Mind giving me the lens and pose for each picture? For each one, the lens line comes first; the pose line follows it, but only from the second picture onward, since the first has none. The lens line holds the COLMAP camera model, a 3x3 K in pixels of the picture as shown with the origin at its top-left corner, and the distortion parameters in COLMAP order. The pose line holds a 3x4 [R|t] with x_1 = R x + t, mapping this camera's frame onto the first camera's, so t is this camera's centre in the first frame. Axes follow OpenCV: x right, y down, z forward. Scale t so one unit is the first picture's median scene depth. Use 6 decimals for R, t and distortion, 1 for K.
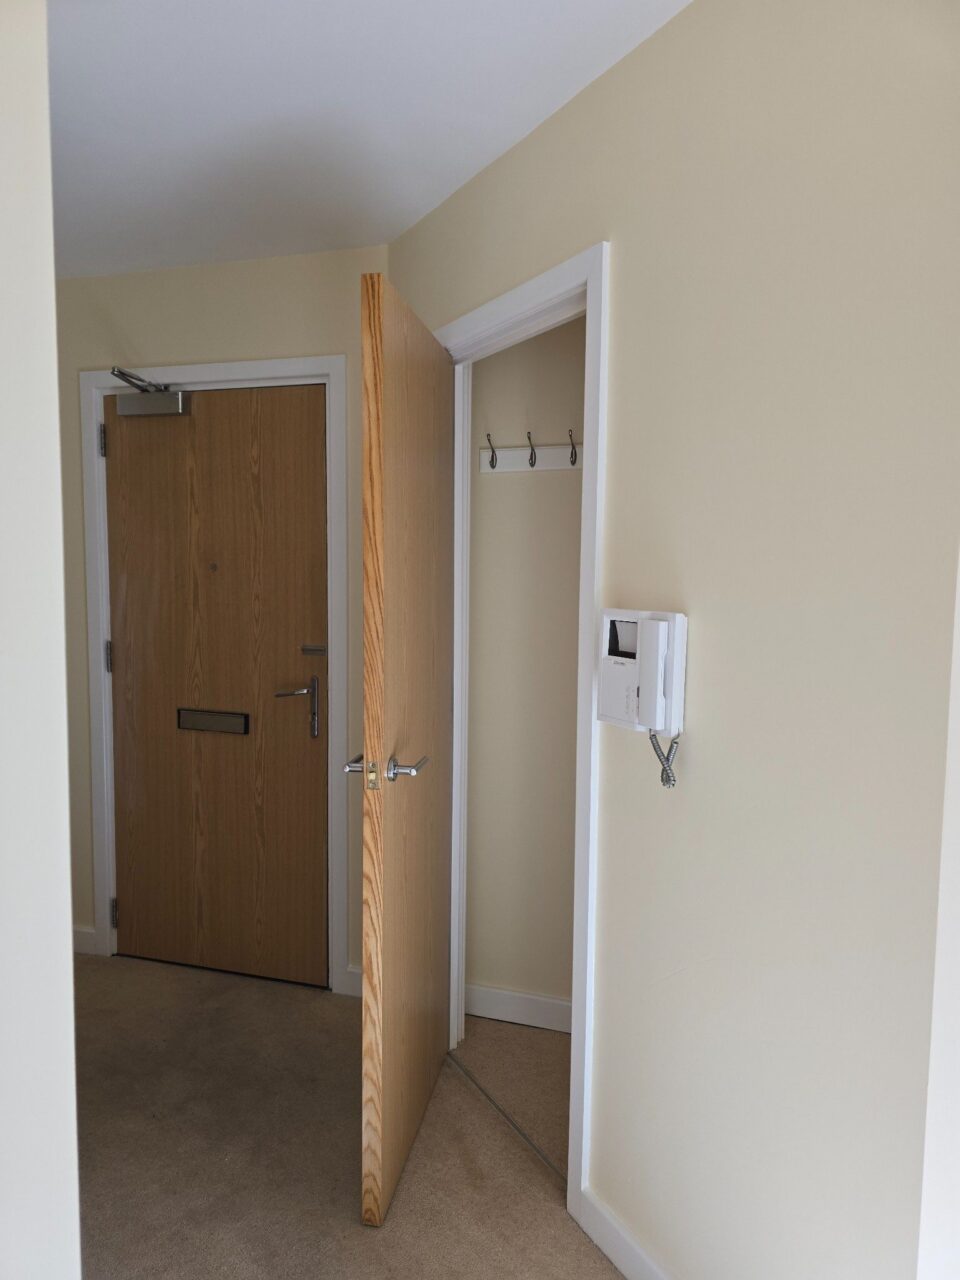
lens RADIAL K [[862.8, 0, 480.0], [0, 862.8, 640.0], [0, 0, 1]] dist [0.042507, -0.000324]
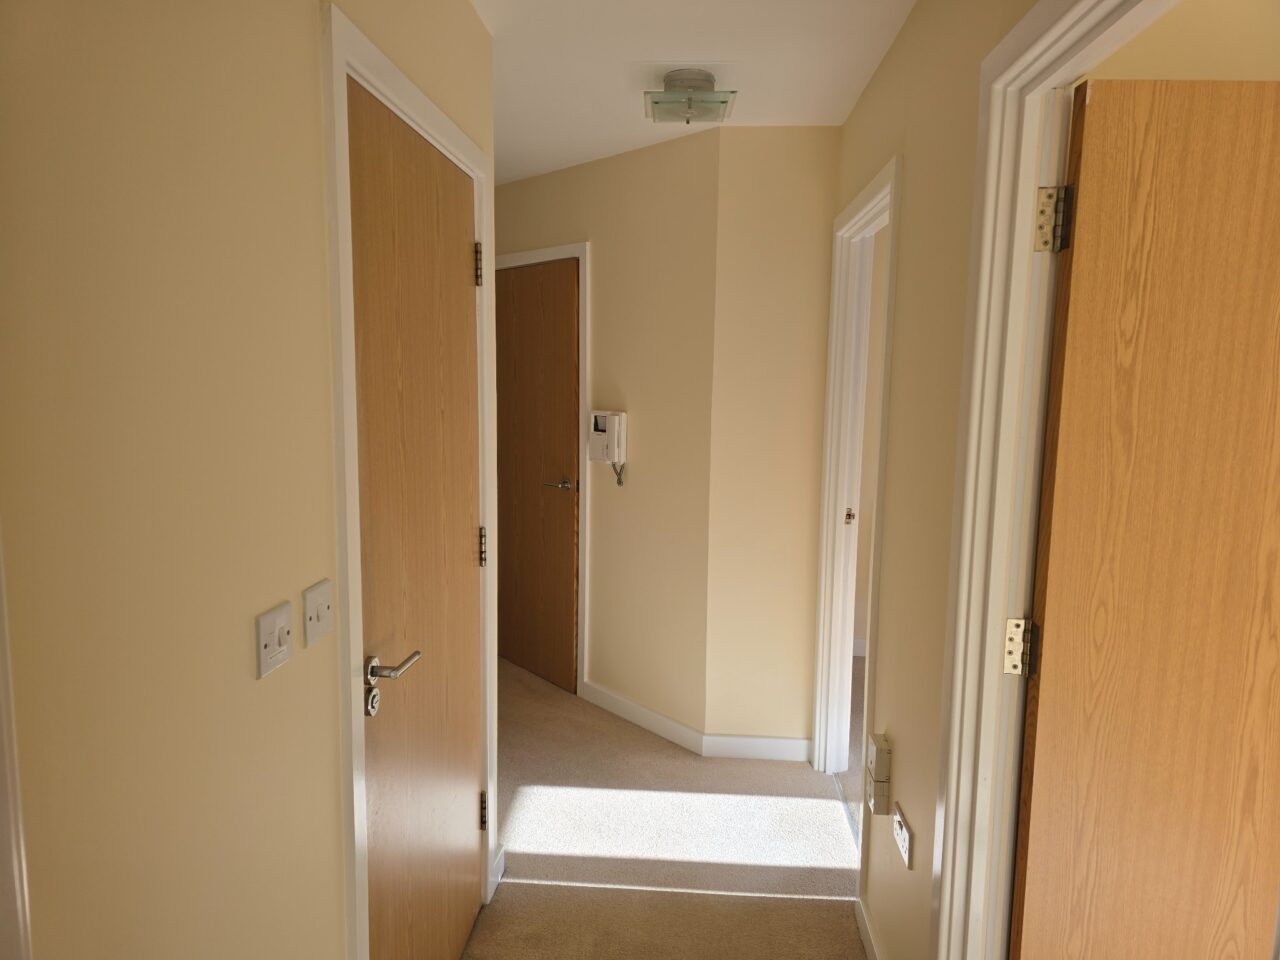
lens RADIAL K [[862.8, 0, 640.0], [0, 862.8, 480.0], [0, 0, 1]] dist [0.042507, -0.000324]
pose [[0.974591, -0.027355, 0.222315, -0.246841], [0.017598, 0.998798, 0.045751, 0.045007], [-0.223300, -0.040676, 0.973901, -1.272404]]
